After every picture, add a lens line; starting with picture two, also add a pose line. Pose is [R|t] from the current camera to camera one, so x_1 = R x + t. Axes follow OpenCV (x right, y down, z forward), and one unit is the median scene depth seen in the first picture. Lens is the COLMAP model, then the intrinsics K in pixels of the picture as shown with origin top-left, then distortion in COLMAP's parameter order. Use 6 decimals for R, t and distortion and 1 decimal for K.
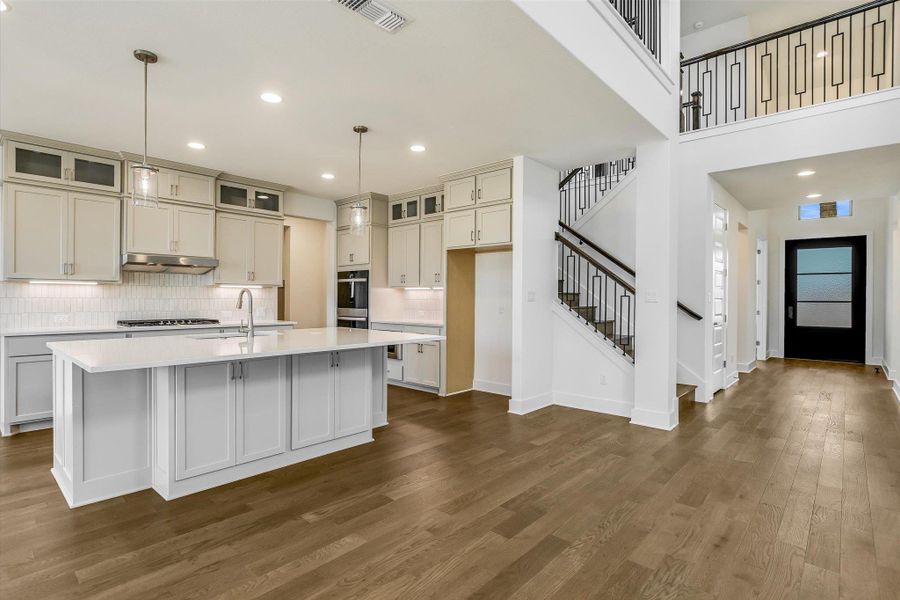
lens RADIAL K [[451.7, 0, 449.7], [0, 451.7, 298.1], [0, 0, 1]] dist [-0.018676, -0.000680]
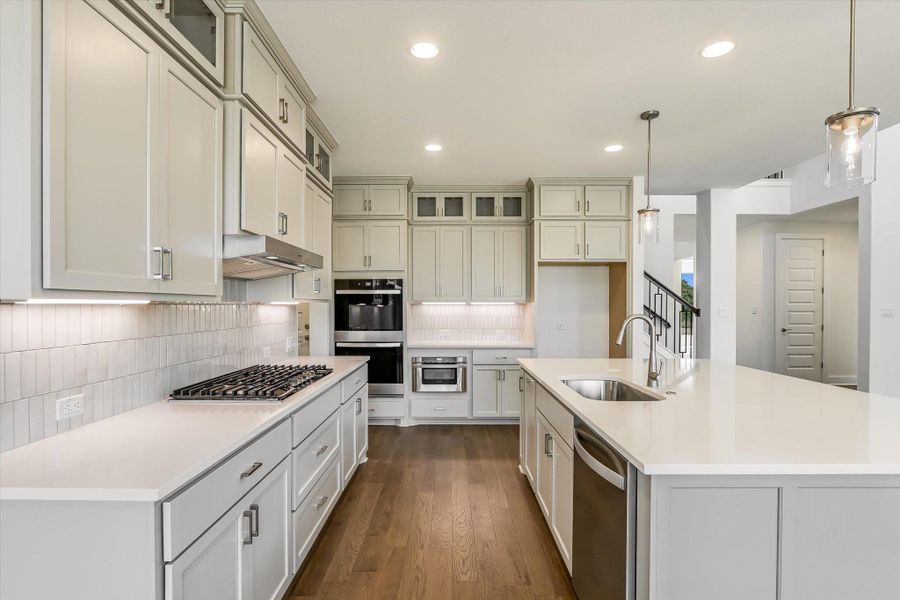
lens RADIAL K [[431.9, 0, 448.2], [0, 431.9, 307.3], [0, 0, 1]] dist [-0.022059, 0.000100]
pose [[0.748480, -0.011336, 0.663060, -0.633357], [0.004466, 0.999917, 0.012053, -0.024147], [-0.663142, -0.006060, 0.748469, 0.428787]]
